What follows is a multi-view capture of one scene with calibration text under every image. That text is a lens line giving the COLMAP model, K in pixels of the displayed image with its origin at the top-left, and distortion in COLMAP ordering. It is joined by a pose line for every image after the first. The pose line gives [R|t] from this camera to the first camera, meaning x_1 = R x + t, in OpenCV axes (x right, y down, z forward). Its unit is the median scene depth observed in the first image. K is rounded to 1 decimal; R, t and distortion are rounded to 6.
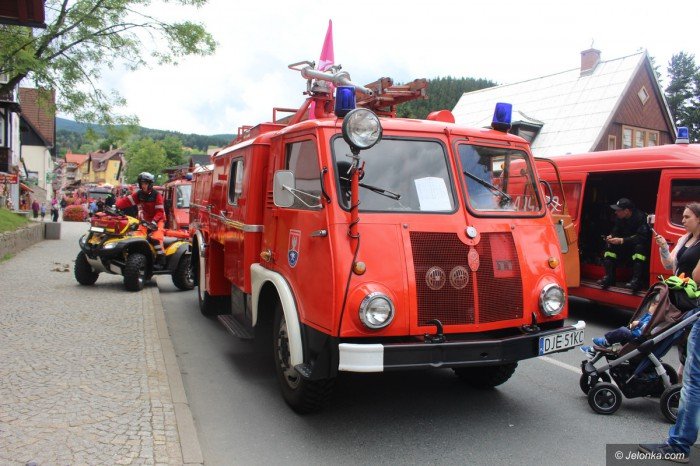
lens RADIAL K [[579.5, 0, 350.0], [0, 579.5, 233.0], [0, 0, 1]] dist [-0.099594, 0.010287]
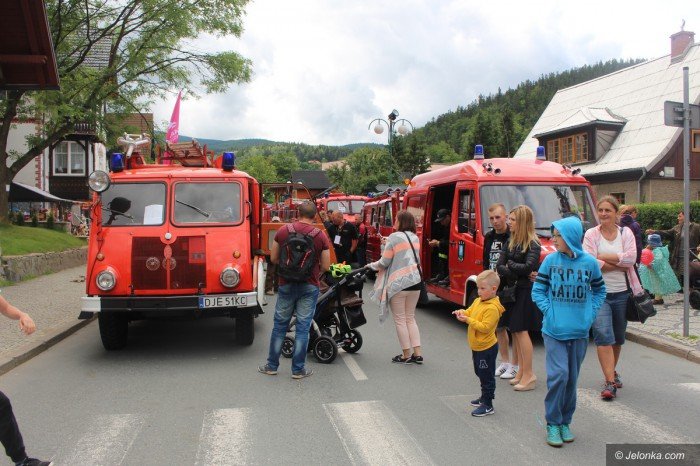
lens RADIAL K [[686.0, 0, 350.0], [0, 686.0, 233.0], [0, 0, 1]] dist [-0.181140, 0.205534]
pose [[0.969996, -0.030843, -0.241156, 0.166094], [0.023198, 0.999136, -0.034479, 0.009656], [0.242011, 0.027850, 0.969874, -0.110908]]
